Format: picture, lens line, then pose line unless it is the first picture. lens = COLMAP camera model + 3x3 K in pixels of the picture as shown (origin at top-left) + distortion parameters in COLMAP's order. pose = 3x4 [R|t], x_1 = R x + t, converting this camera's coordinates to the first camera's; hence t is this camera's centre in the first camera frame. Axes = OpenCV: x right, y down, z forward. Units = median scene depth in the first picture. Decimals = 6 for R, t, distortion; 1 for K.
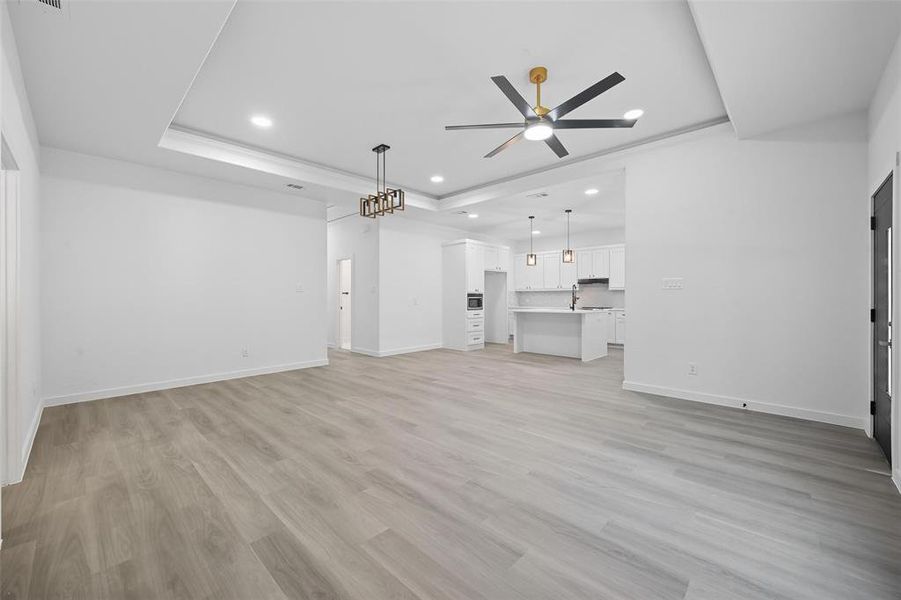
lens RADIAL K [[357.0, 0, 447.7], [0, 357.0, 298.1], [0, 0, 1]] dist [-0.001216, 0.000002]
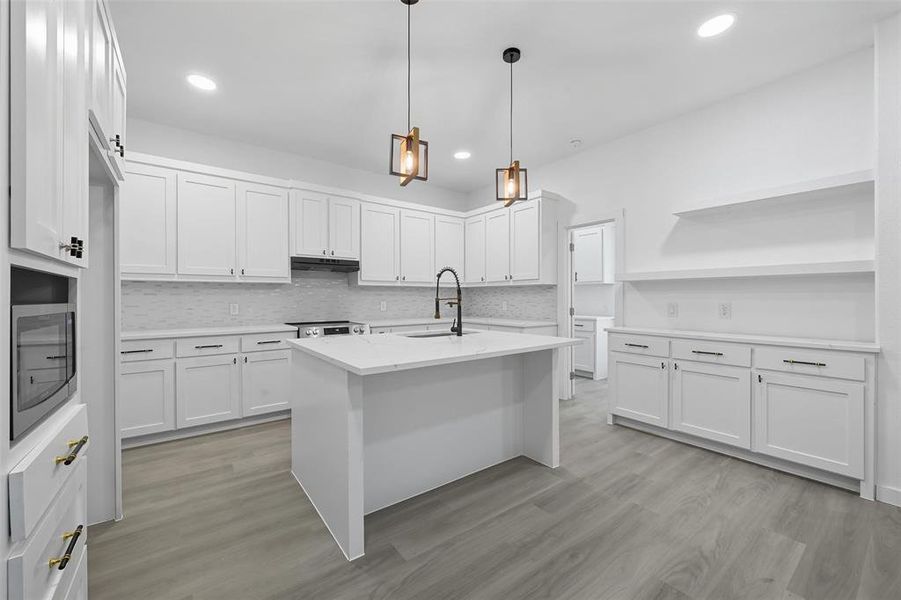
lens RADIAL K [[357.0, 0, 447.7], [0, 357.0, 298.1], [0, 0, 1]] dist [-0.001216, 0.000002]
pose [[0.167503, 0.001360, 0.985871, -0.014732], [0.002227, 0.999996, -0.001758, -0.003760], [-0.985869, 0.002490, 0.167499, 0.841444]]
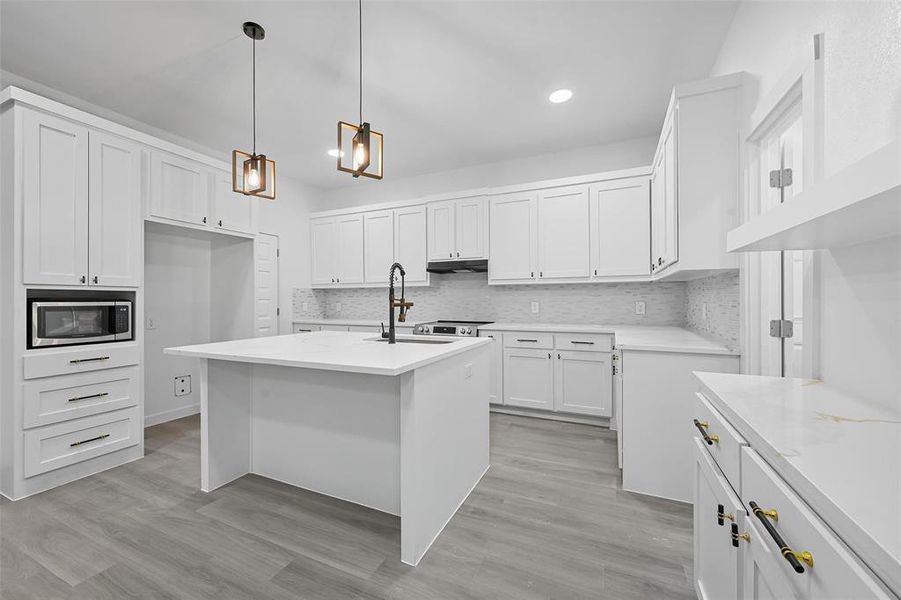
lens RADIAL K [[357.0, 0, 447.7], [0, 357.0, 298.1], [0, 0, 1]] dist [-0.001216, 0.000002]
pose [[0.945584, -0.002106, 0.325372, 0.262899], [0.003720, 0.999984, -0.004338, -0.003565], [-0.325357, 0.005312, 0.945576, 0.606364]]
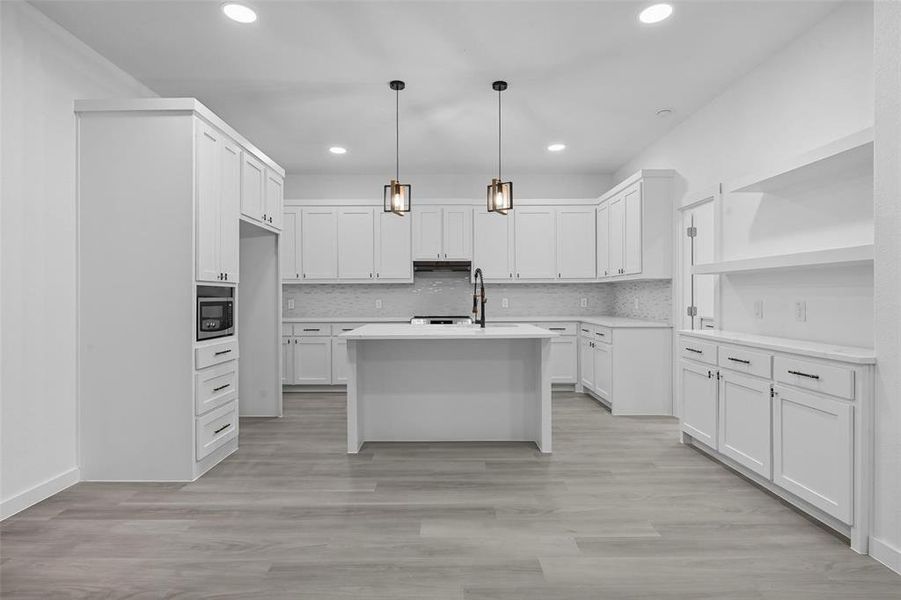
lens RADIAL K [[462.4, 0, 448.2], [0, 462.4, 296.1], [0, 0, 1]] dist [-0.000519, 0.000010]
pose [[0.721226, -0.001859, 0.692698, -0.057771], [0.003214, 0.999995, -0.000663, -0.003002], [-0.692693, 0.002705, 0.721228, 0.553482]]
